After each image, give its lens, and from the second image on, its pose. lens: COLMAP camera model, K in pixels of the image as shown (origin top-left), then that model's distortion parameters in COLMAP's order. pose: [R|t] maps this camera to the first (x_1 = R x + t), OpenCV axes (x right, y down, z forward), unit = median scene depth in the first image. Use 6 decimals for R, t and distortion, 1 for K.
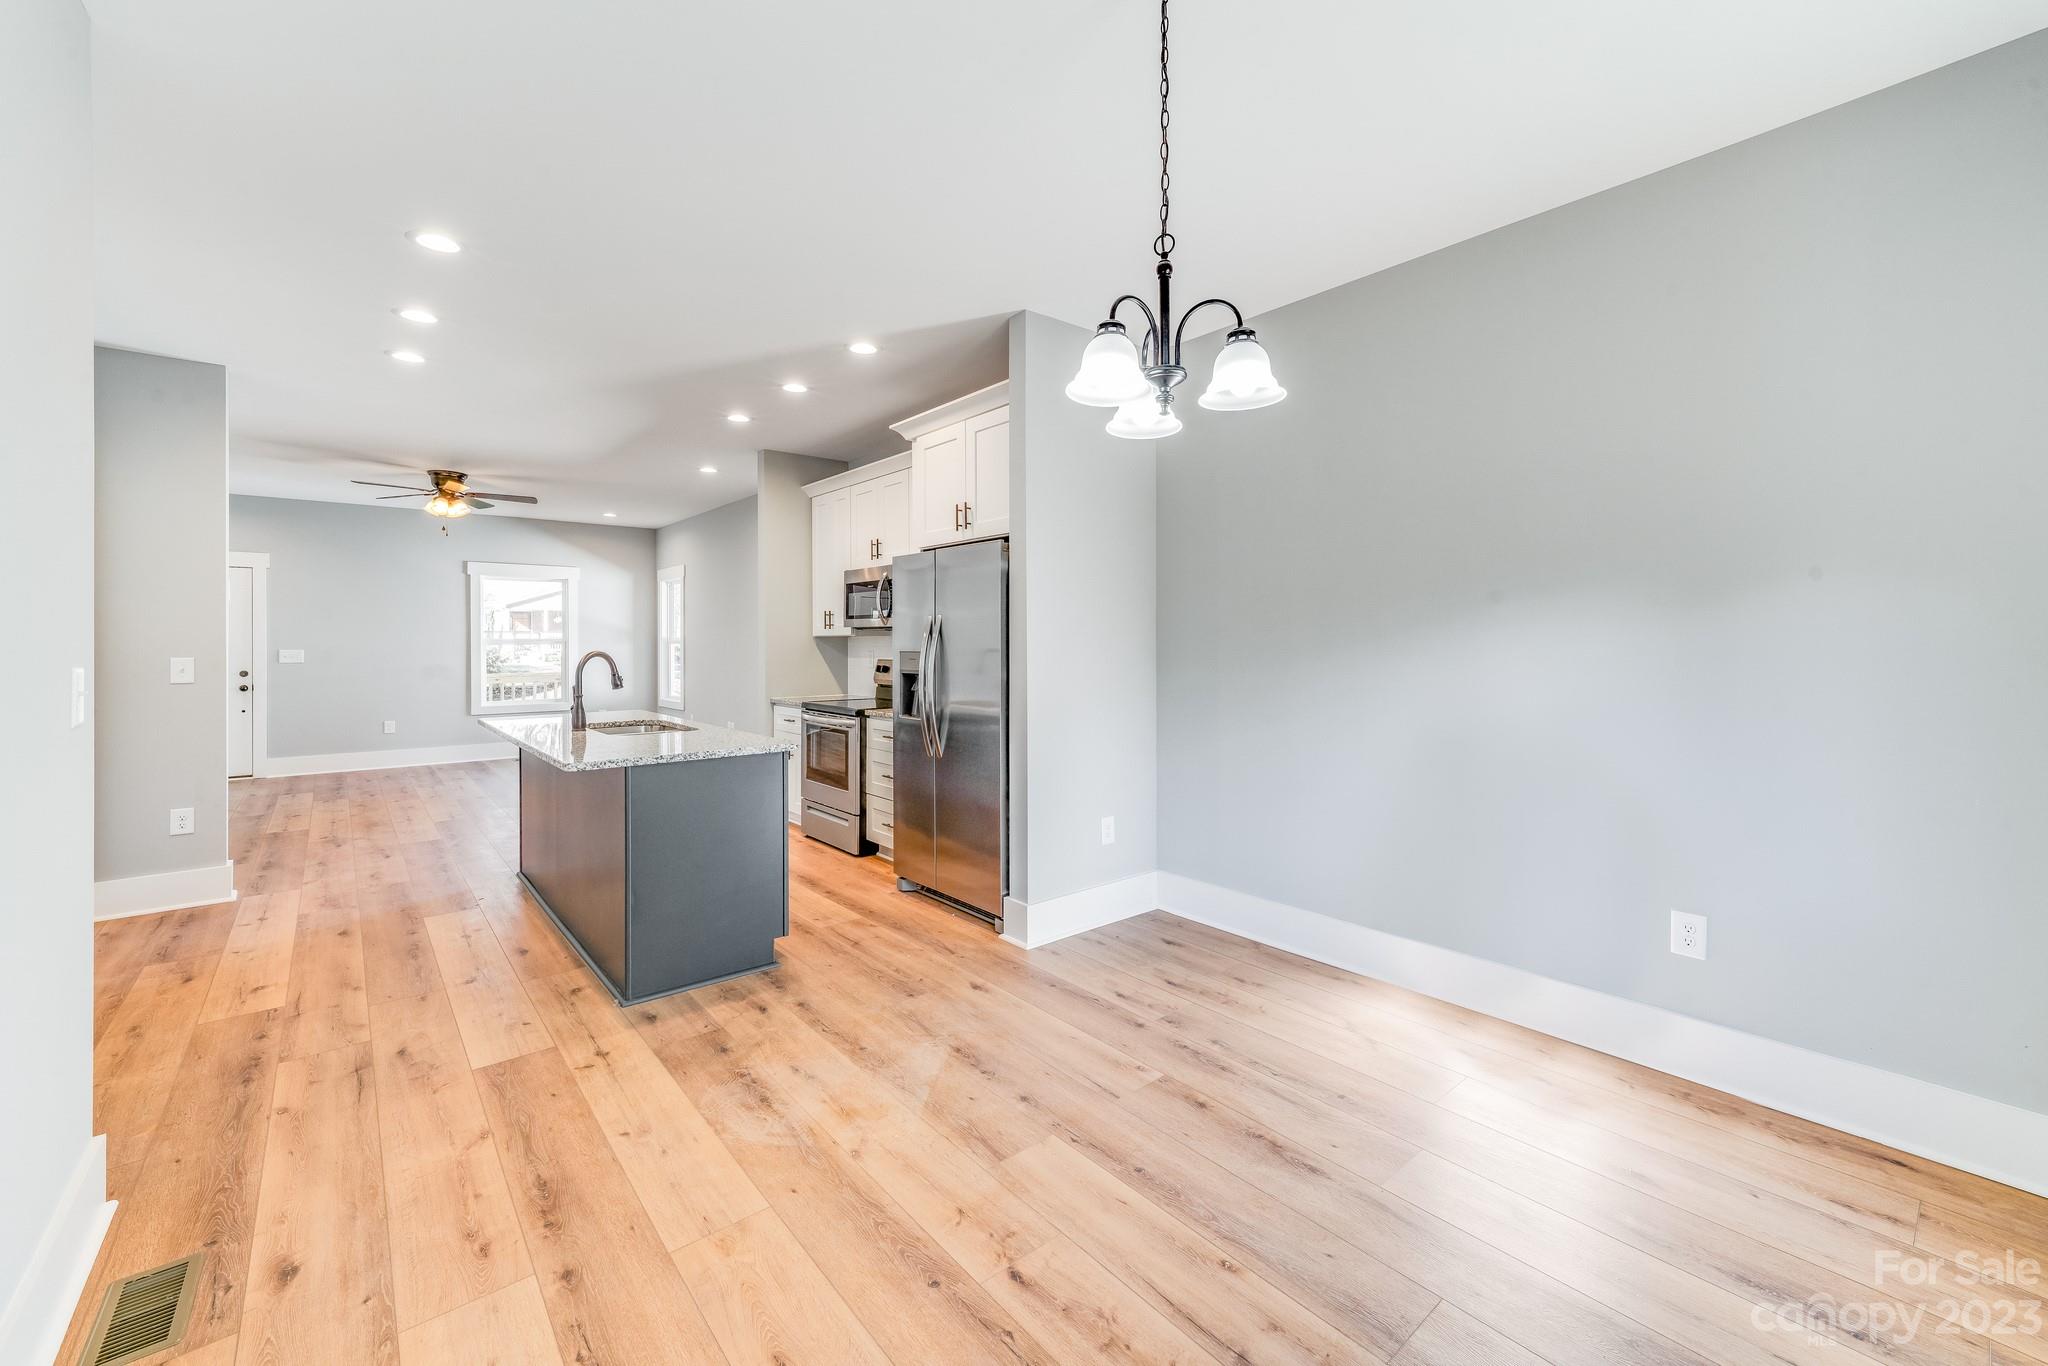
lens RADIAL K [[814.7, 0, 1017.5], [0, 814.7, 641.0], [0, 0, 1]] dist [0.008958, -0.000259]
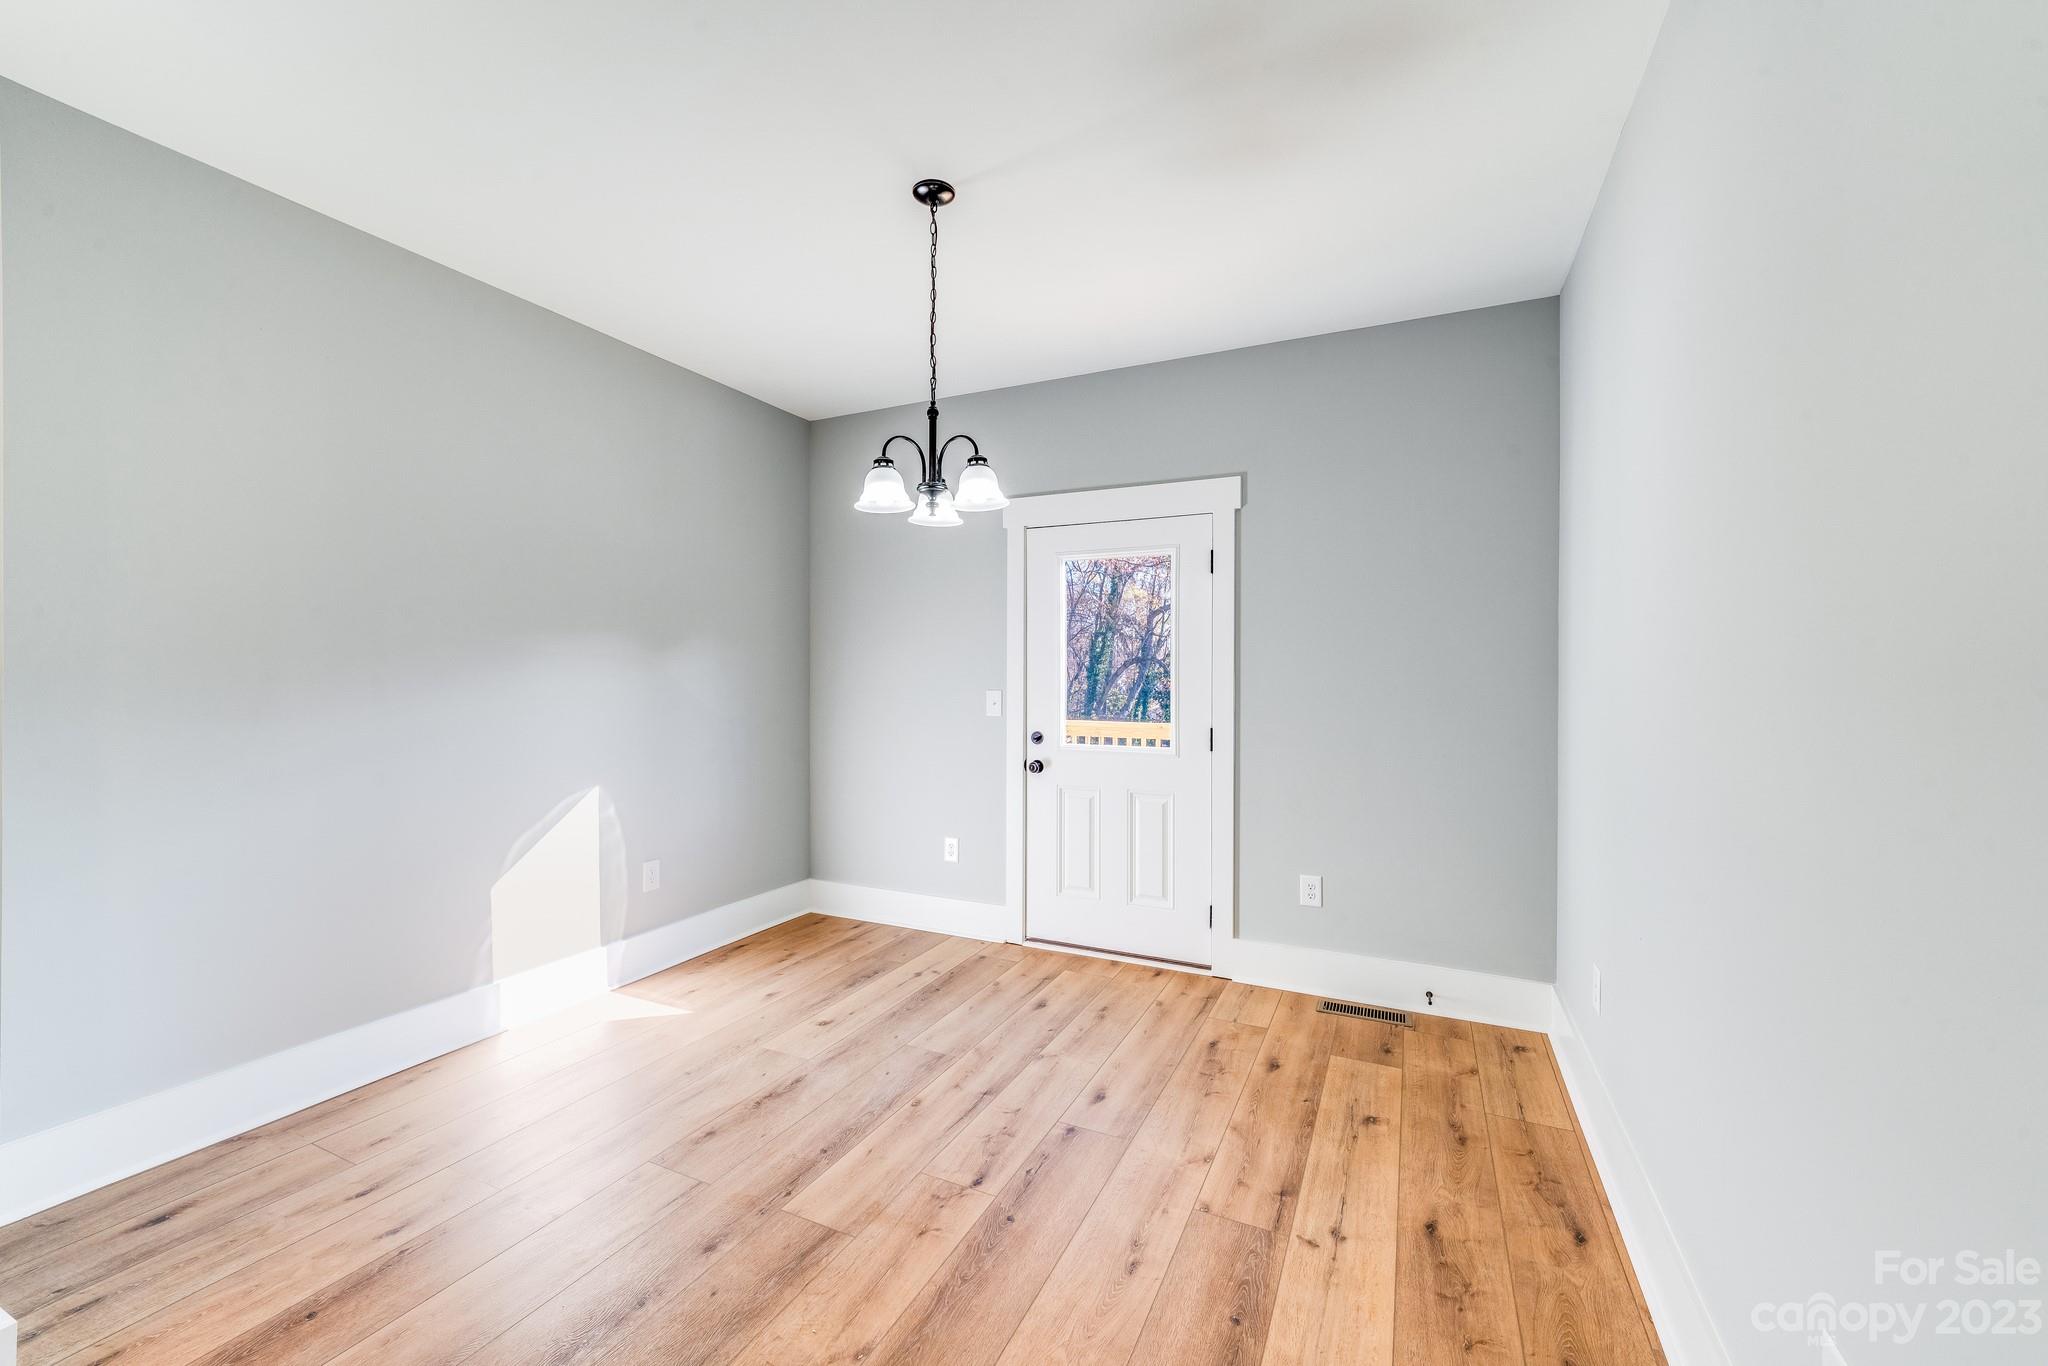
lens RADIAL K [[820.6, 0, 1018.9], [0, 820.6, 679.0], [0, 0, 1]] dist [0.007288, -0.000220]
pose [[-0.413388, 0.001058, 0.910554, -0.491774], [-0.003279, 0.999991, -0.002651, 0.002662], [-0.910549, -0.004082, -0.413381, 0.612067]]
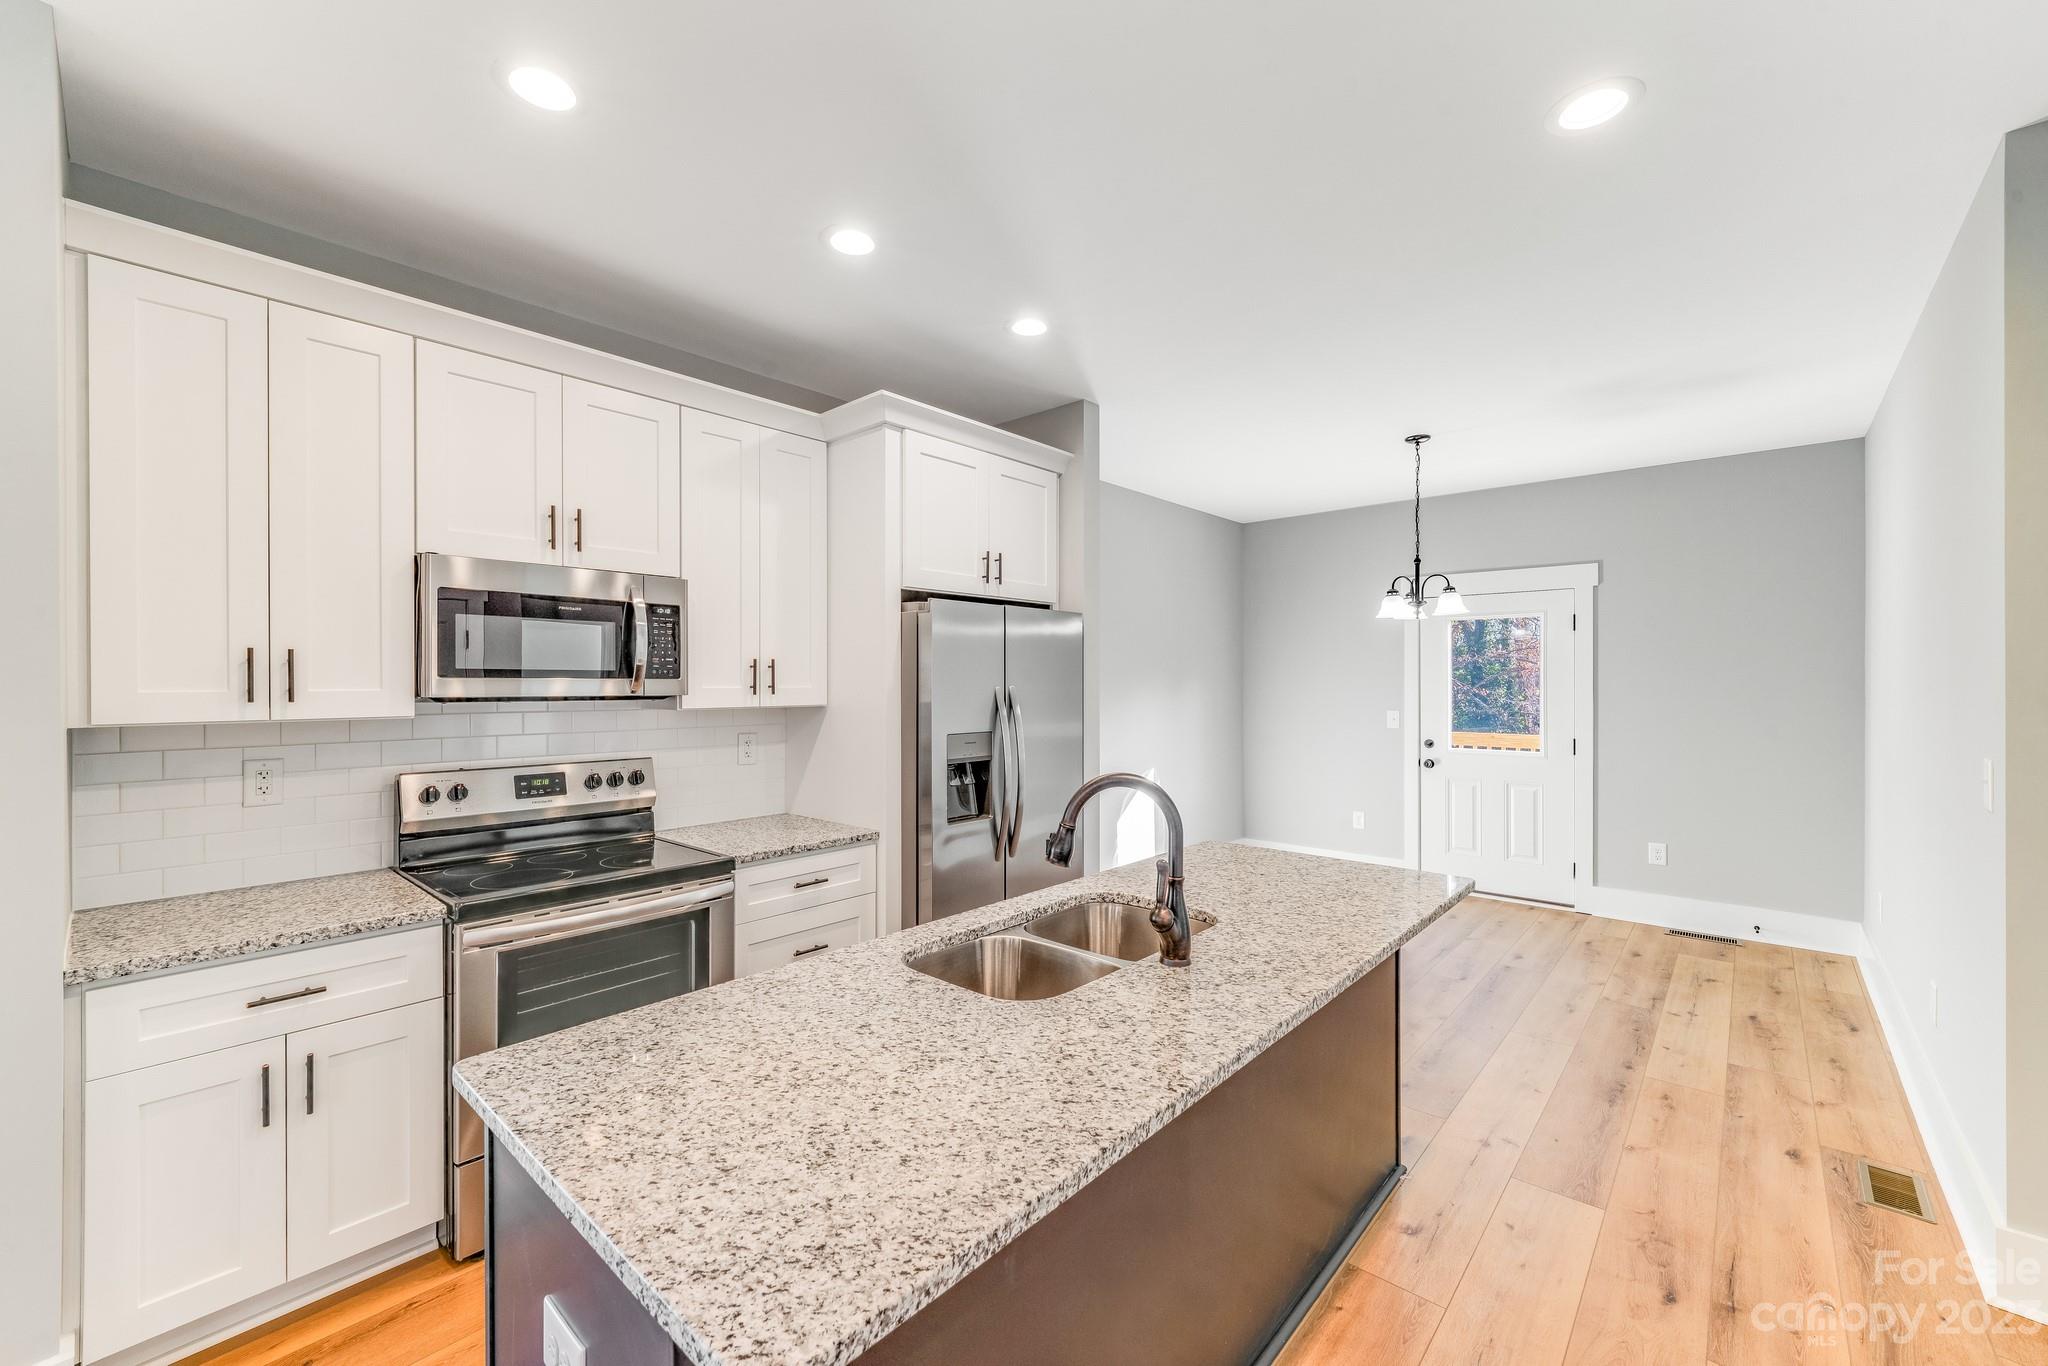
lens RADIAL K [[824.9, 0, 1015.7], [0, 824.9, 683.4], [0, 0, 1]] dist [0.000937, -0.000242]
pose [[-0.144899, 0.000928, 0.989446, -0.906732], [0.000546, 0.999999, -0.000858, -0.032524], [-0.989446, 0.000416, -0.144899, 1.094054]]
